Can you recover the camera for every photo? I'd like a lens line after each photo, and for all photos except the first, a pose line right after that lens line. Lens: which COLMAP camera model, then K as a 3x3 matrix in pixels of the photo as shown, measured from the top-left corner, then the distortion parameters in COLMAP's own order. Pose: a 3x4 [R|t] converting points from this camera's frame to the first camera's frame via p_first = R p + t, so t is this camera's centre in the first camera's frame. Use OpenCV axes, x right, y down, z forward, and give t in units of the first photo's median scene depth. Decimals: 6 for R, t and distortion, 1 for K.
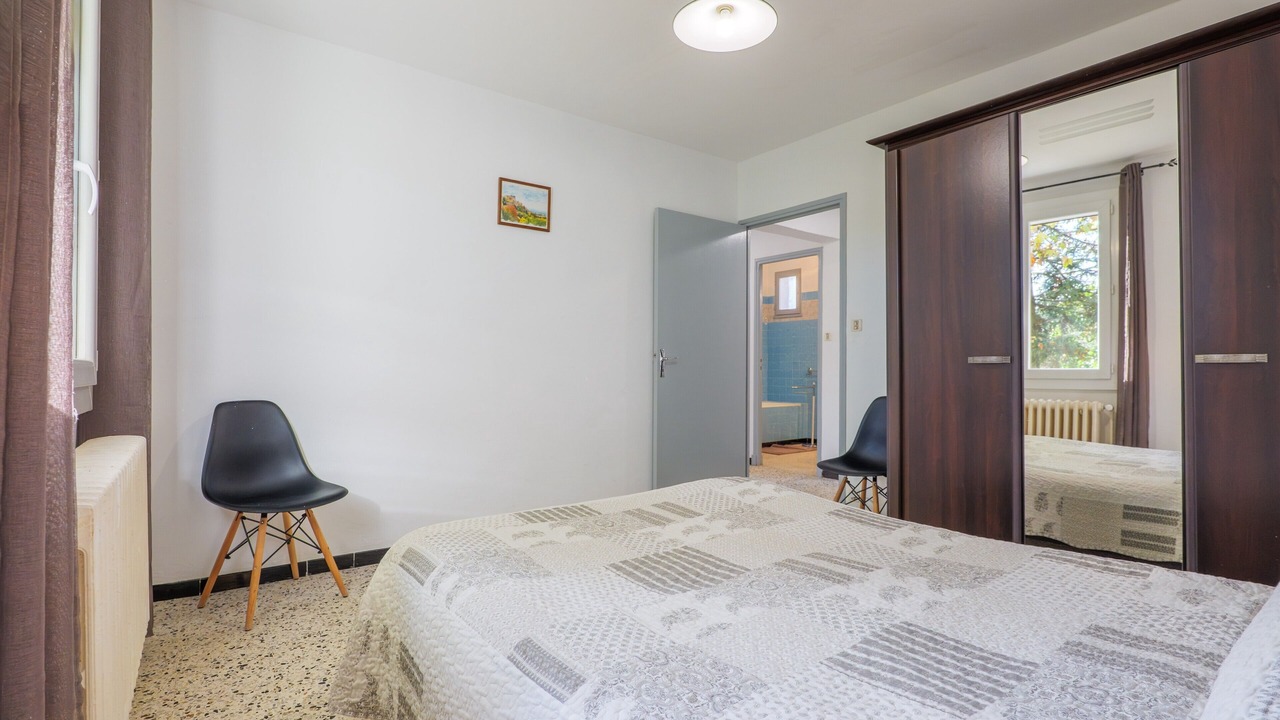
lens RADIAL K [[604.9, 0, 633.3], [0, 604.9, 361.7], [0, 0, 1]] dist [-0.013902, 0.002589]
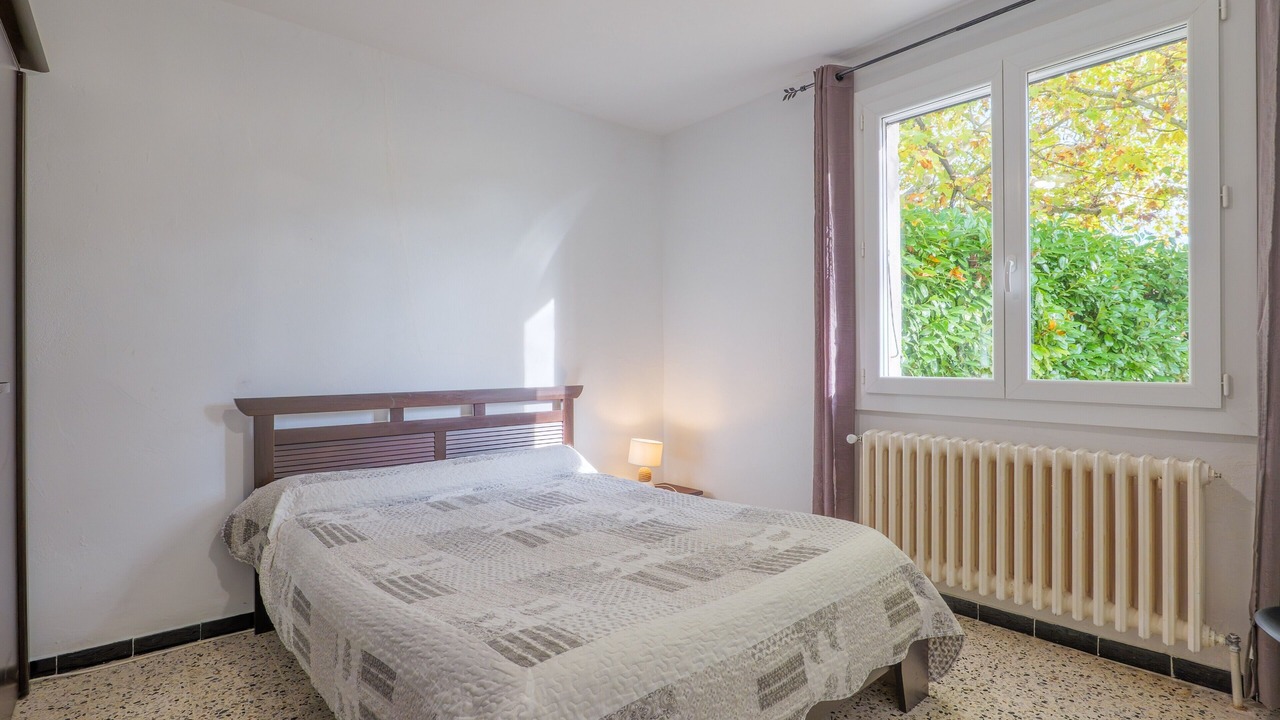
lens RADIAL K [[604.9, 0, 644.0], [0, 604.9, 358.5], [0, 0, 1]] dist [-0.013902, 0.002589]
pose [[-0.996681, 0.000249, -0.081407, 0.159053], [0.000922, 0.999966, -0.008222, -0.039451], [0.081402, -0.008270, -0.996647, 1.903215]]
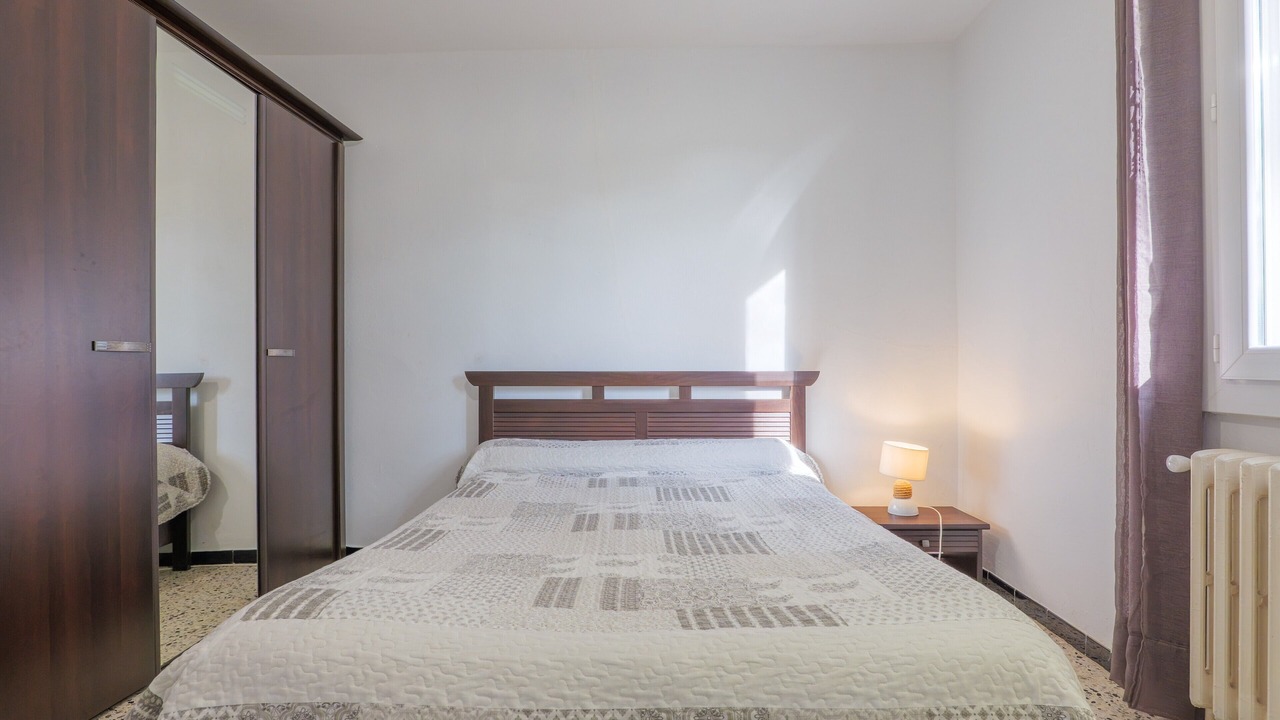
lens RADIAL K [[604.9, 0, 653.1], [0, 604.9, 359.3], [0, 0, 1]] dist [-0.013902, 0.002589]
pose [[-0.793565, 0.005512, 0.608460, -0.395328], [-0.005835, 0.999844, -0.016669, 0.024803], [-0.608457, -0.016779, -0.793409, 1.523641]]
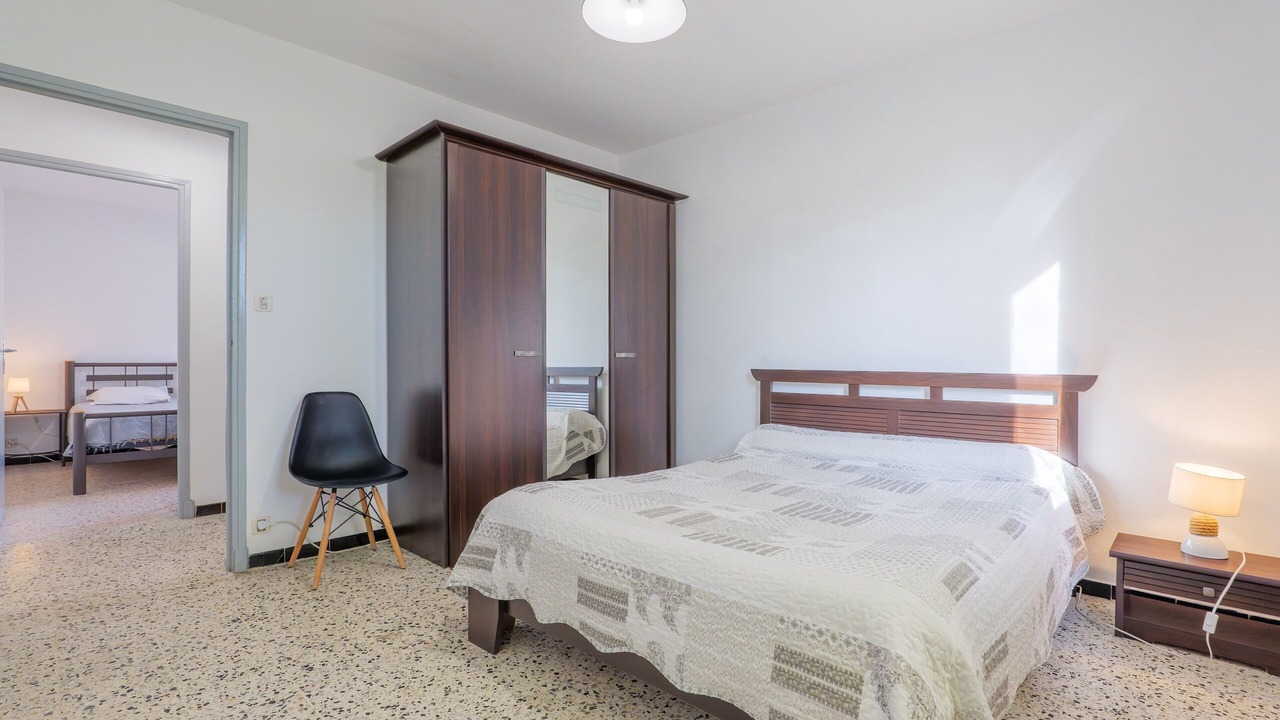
lens RADIAL K [[604.9, 0, 649.7], [0, 604.9, 361.1], [0, 0, 1]] dist [-0.013902, 0.002589]
pose [[-0.187467, -0.005710, 0.982254, -0.915350], [-0.014542, 0.999890, 0.003037, 0.006461], [-0.982163, -0.013715, -0.187529, 1.284181]]
